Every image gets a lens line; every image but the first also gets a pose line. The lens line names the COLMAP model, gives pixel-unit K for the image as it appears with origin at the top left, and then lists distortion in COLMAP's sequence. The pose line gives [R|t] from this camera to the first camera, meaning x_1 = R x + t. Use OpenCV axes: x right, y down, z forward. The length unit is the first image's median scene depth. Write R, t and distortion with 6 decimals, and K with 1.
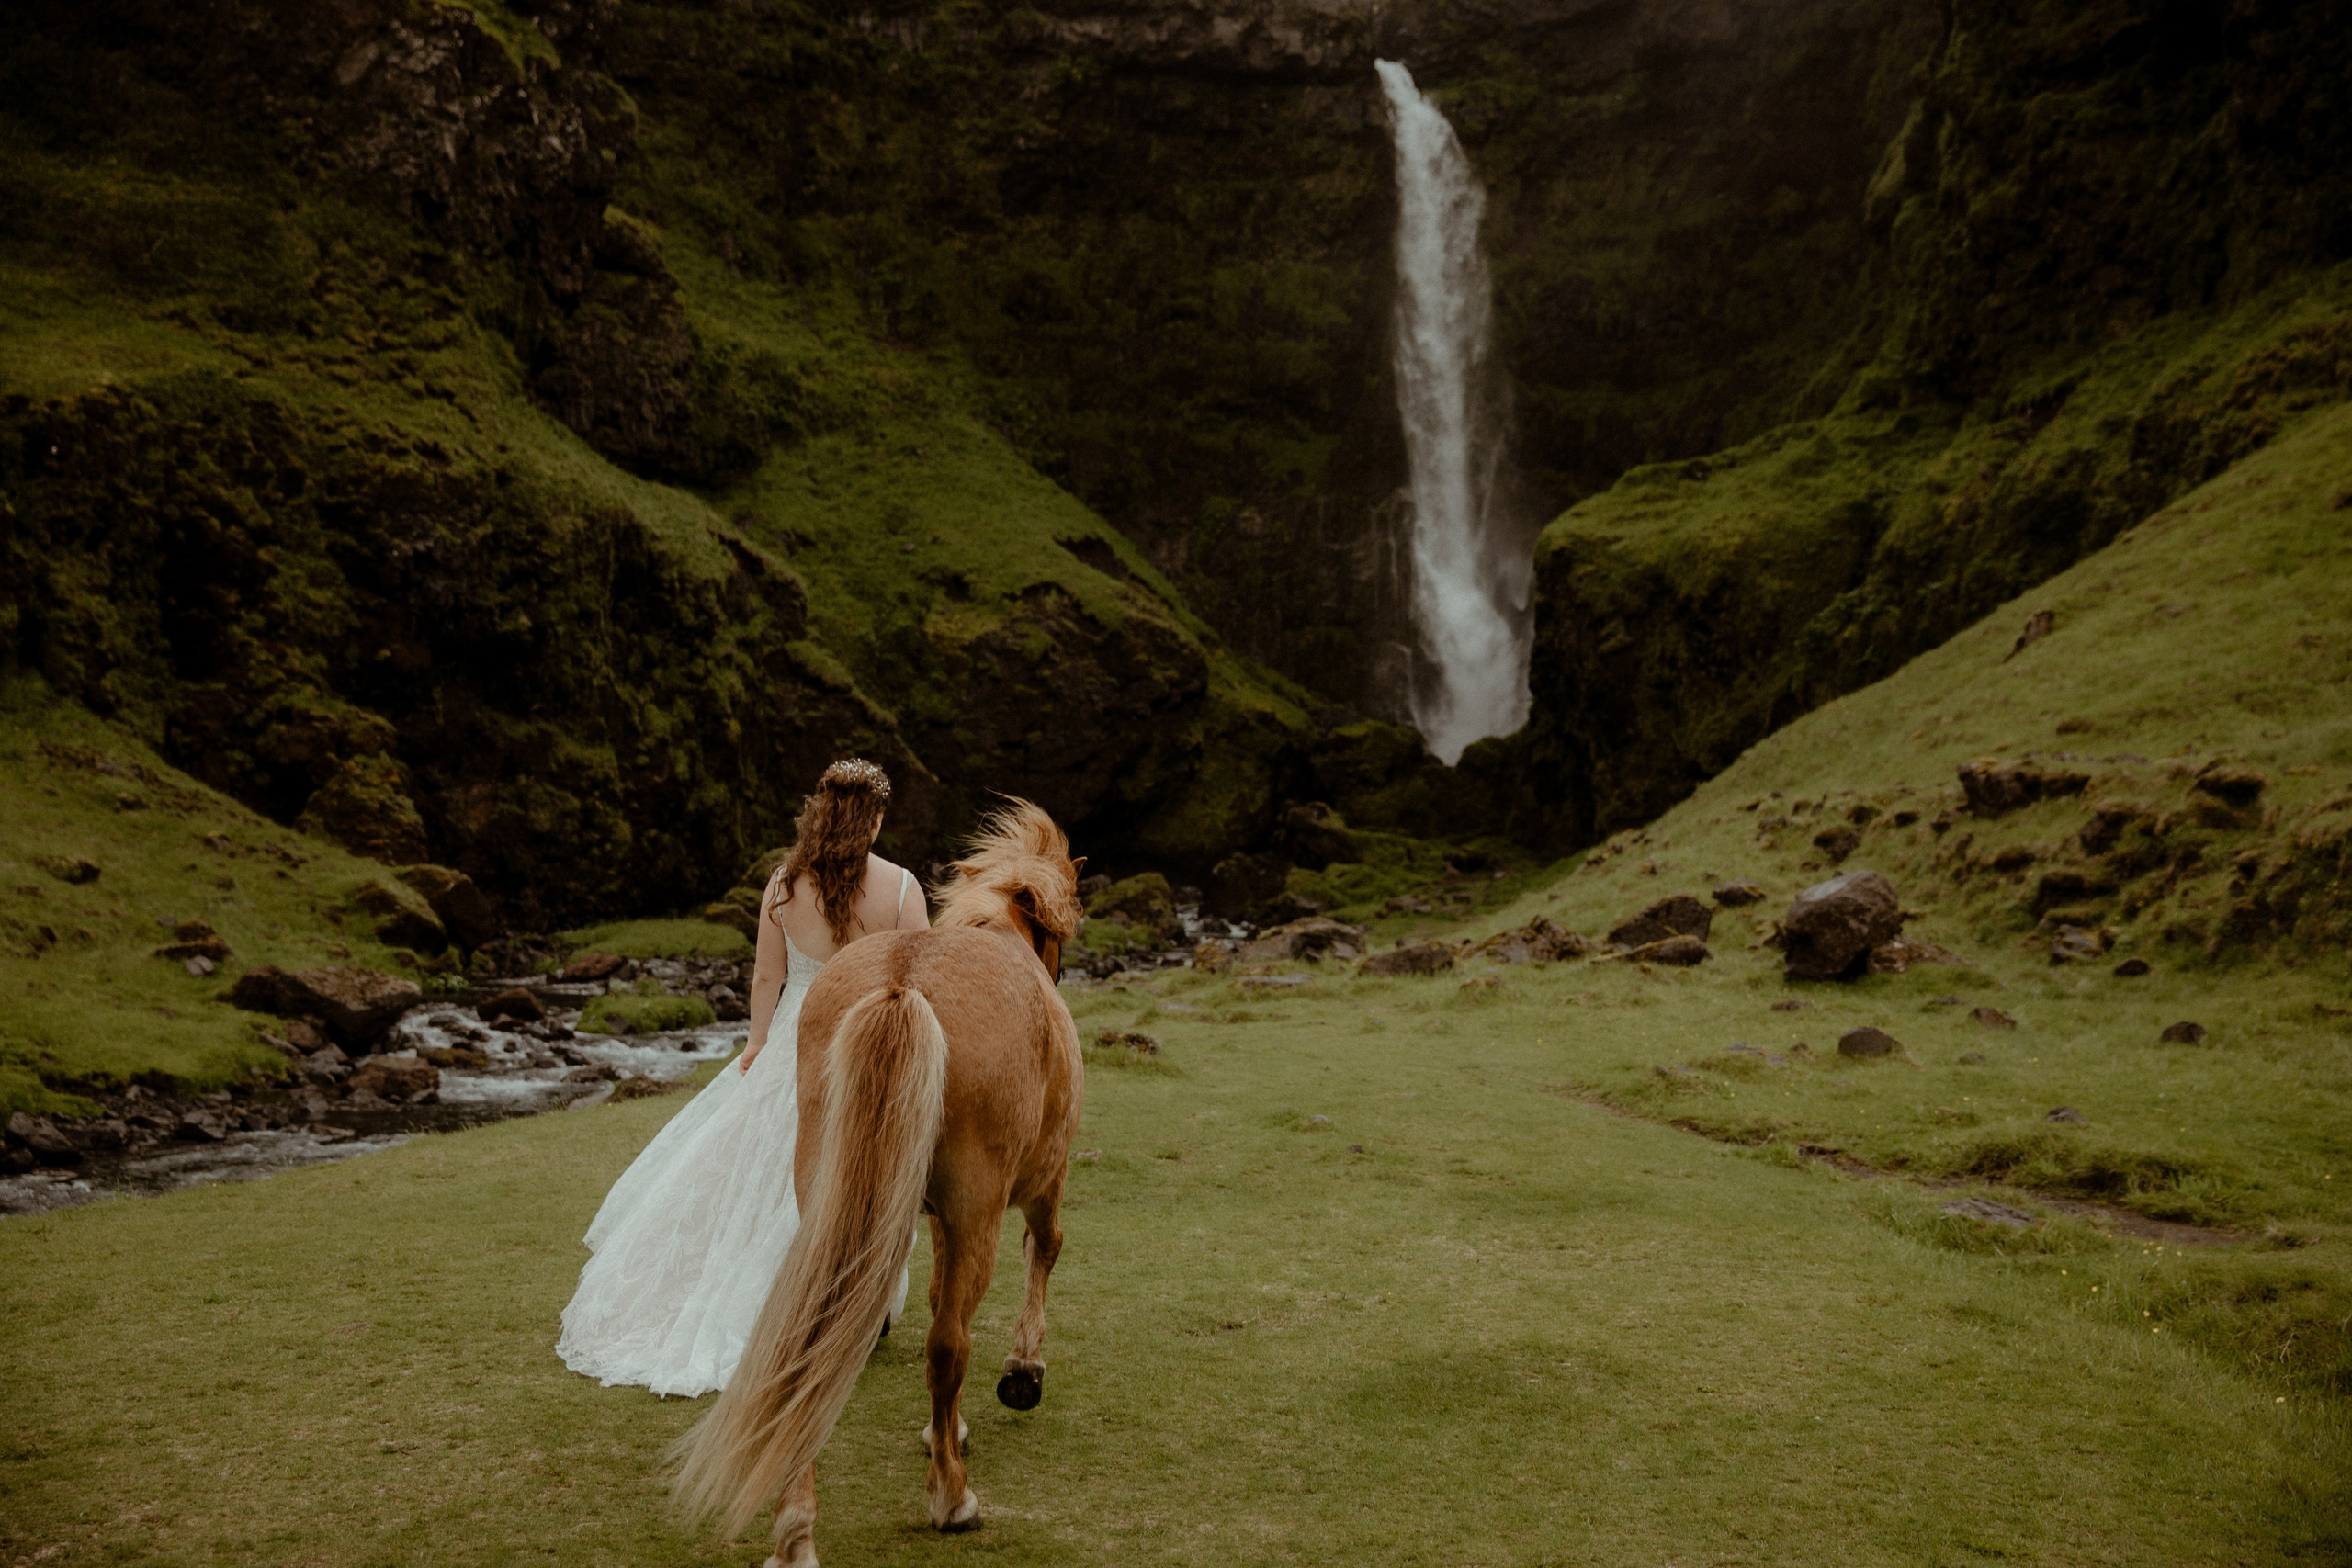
lens RADIAL K [[2495.6, 0, 1171.4], [0, 2495.6, 794.3], [0, 0, 1]] dist [0.006558, 0.127167]
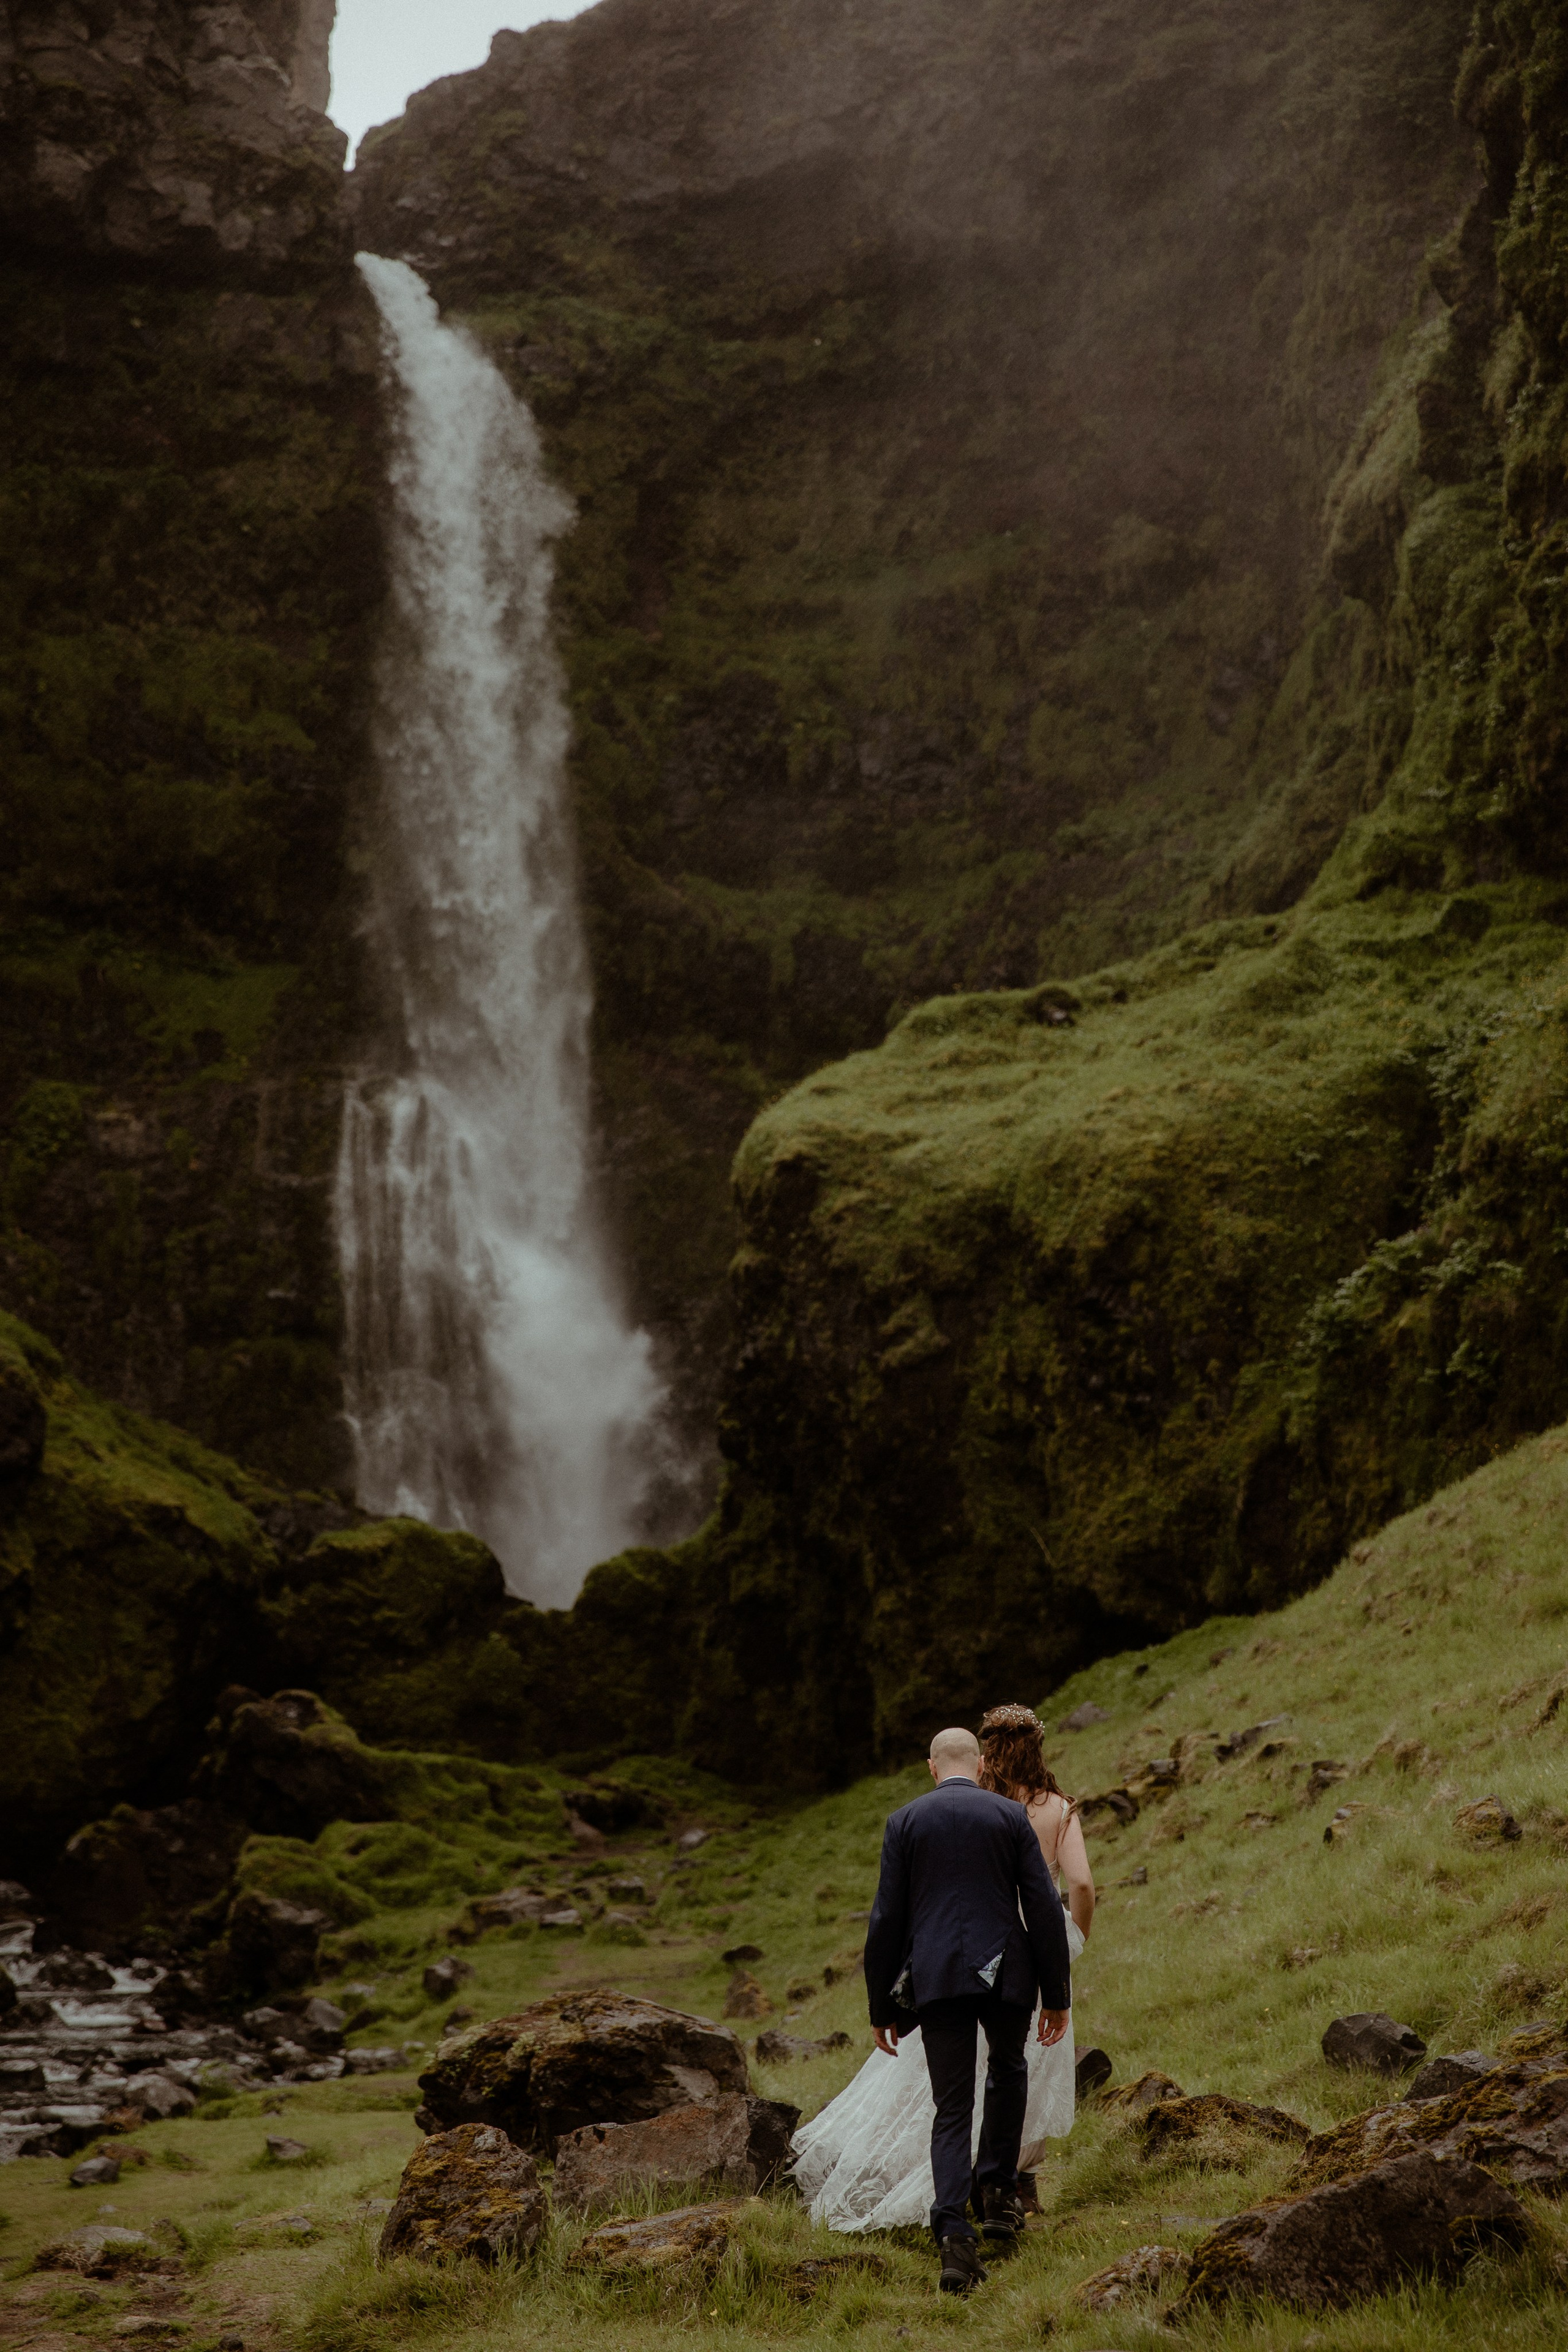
lens RADIAL K [[4320.1, 0, 787.4], [0, 4320.1, 1189.0], [0, 0, 1]] dist [0.197824, 0.146608]
pose [[0.979501, 0.006242, 0.201344, -0.015940], [0.016985, 0.993401, -0.113424, 0.003747], [-0.200724, 0.114519, 0.972931, 0.176643]]
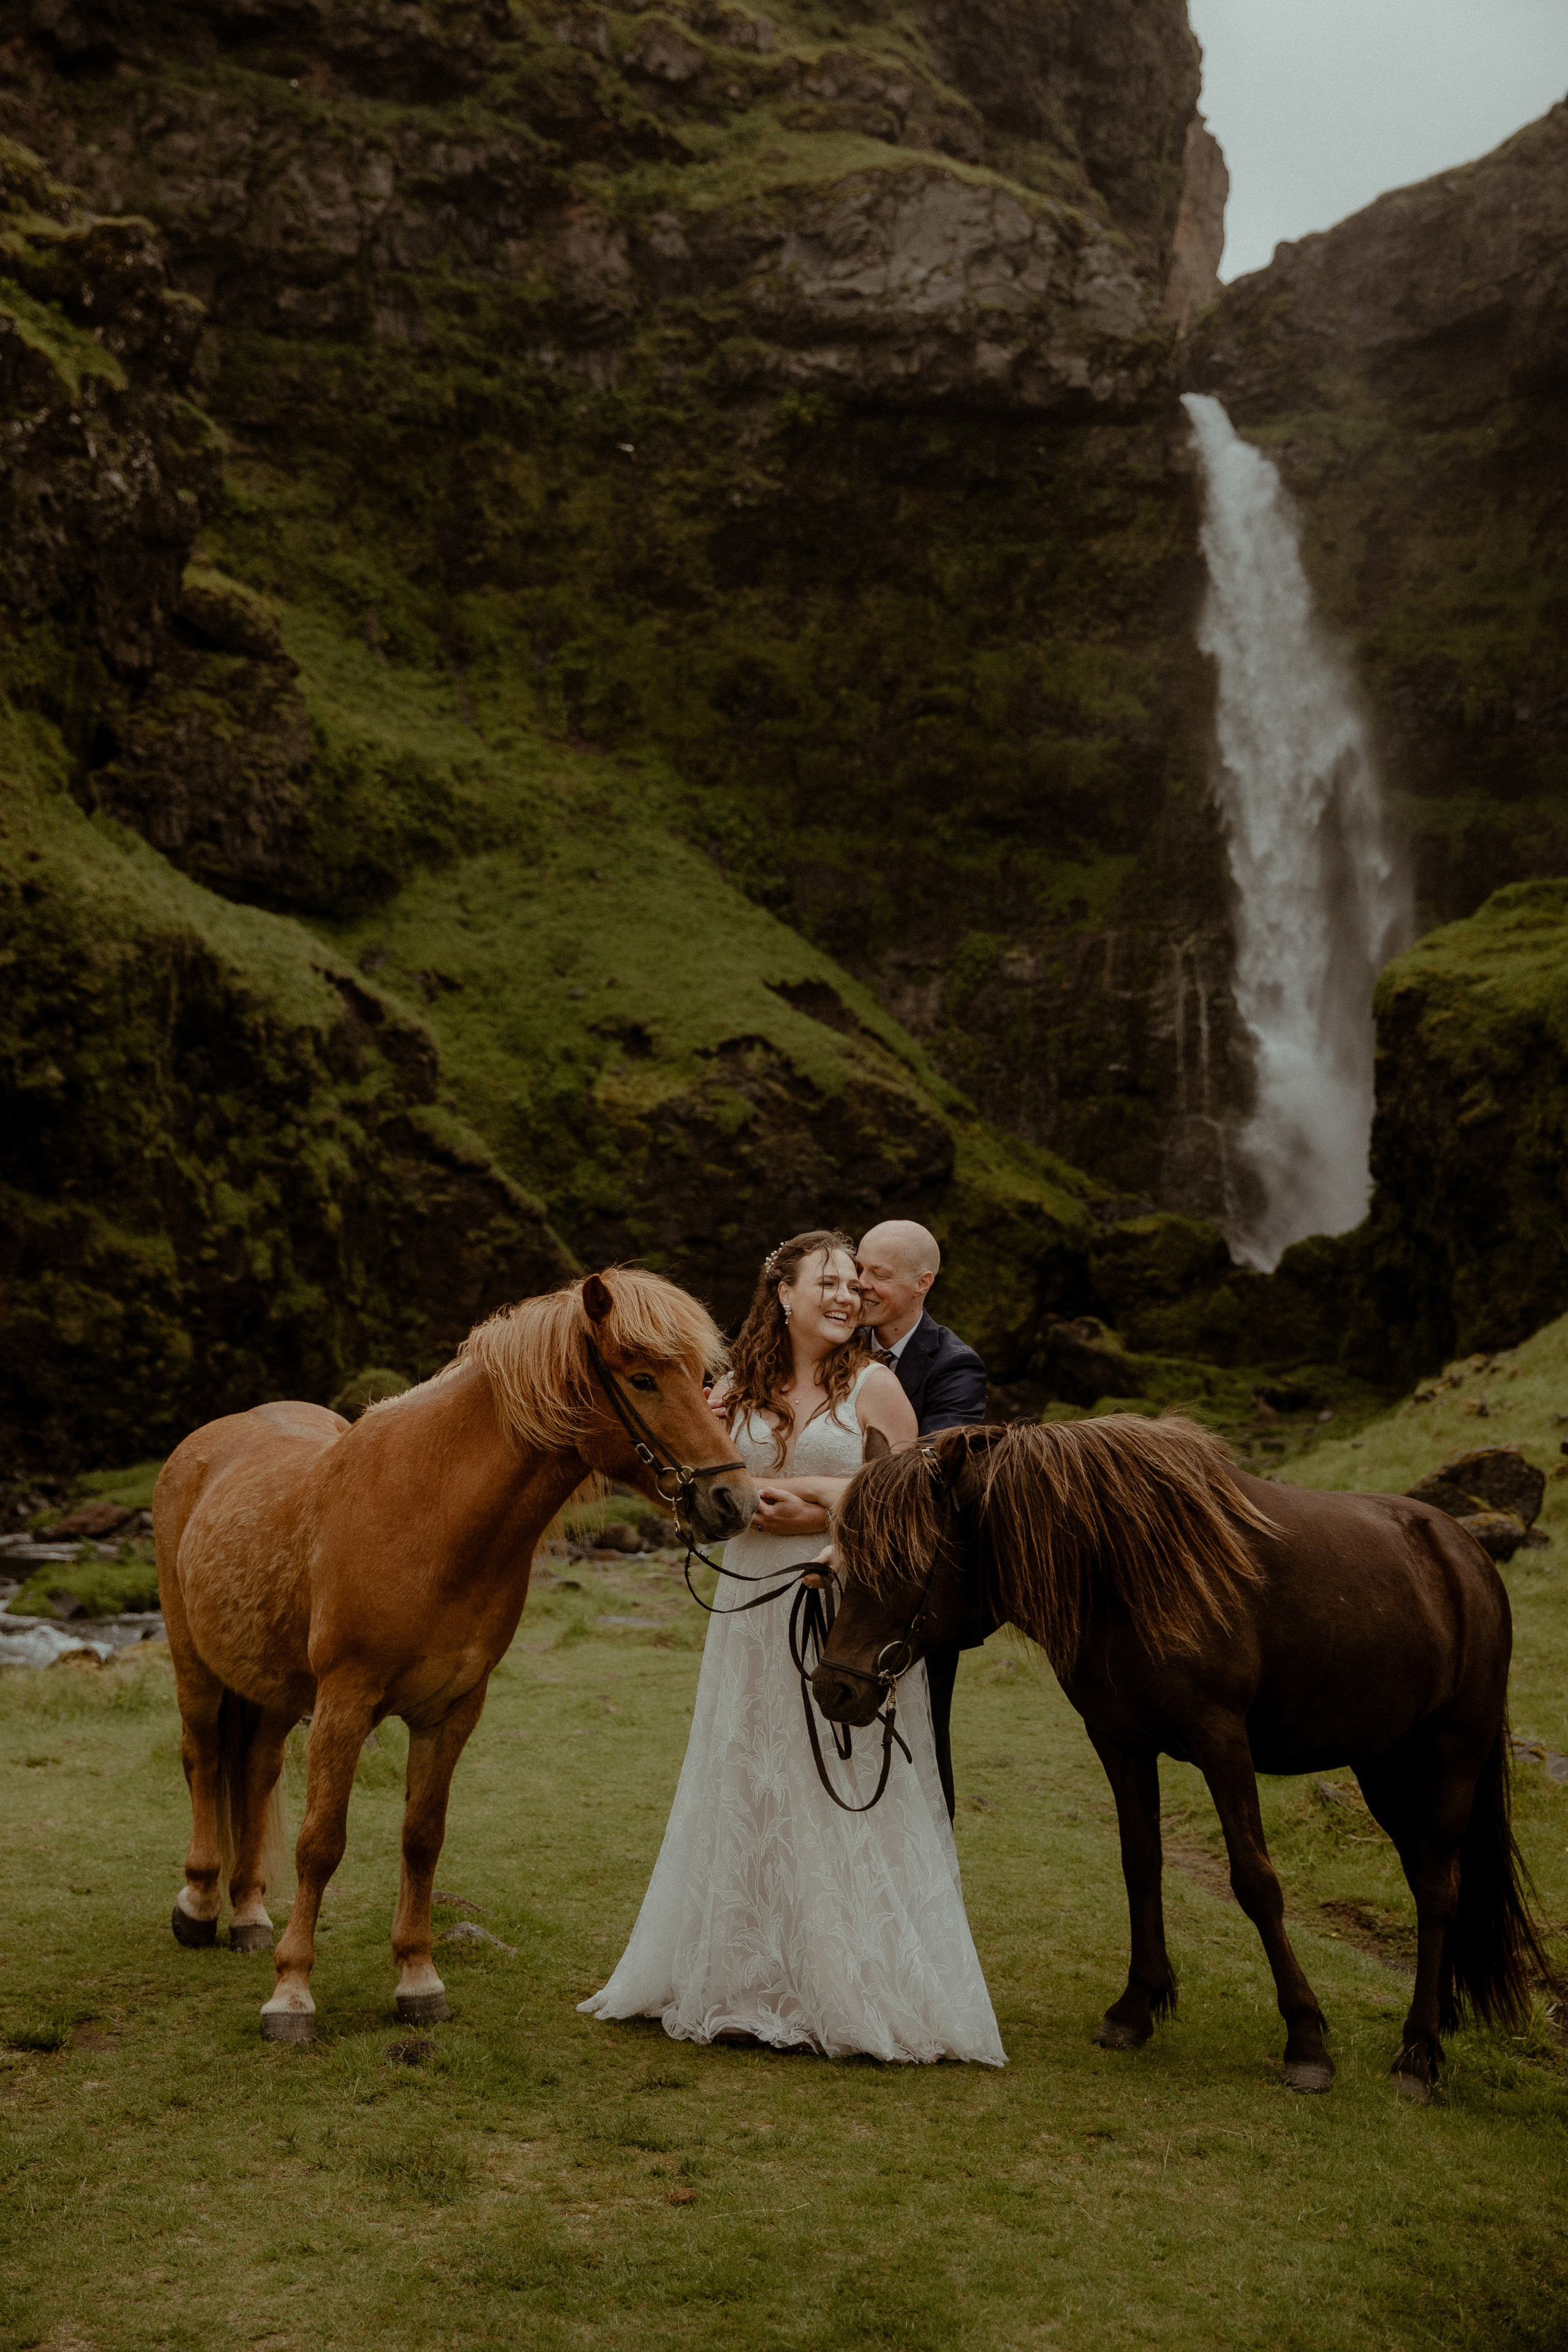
lens RADIAL K [[2986.1, 0, 715.1], [0, 2986.1, 1091.2], [0, 0, 1]] dist [0.034184, 0.129398]
pose [[0.996221, 0.003294, -0.086797, 0.023699], [-0.009699, 0.997249, -0.073484, 0.002389], [0.086316, 0.074048, 0.993512, 0.068677]]
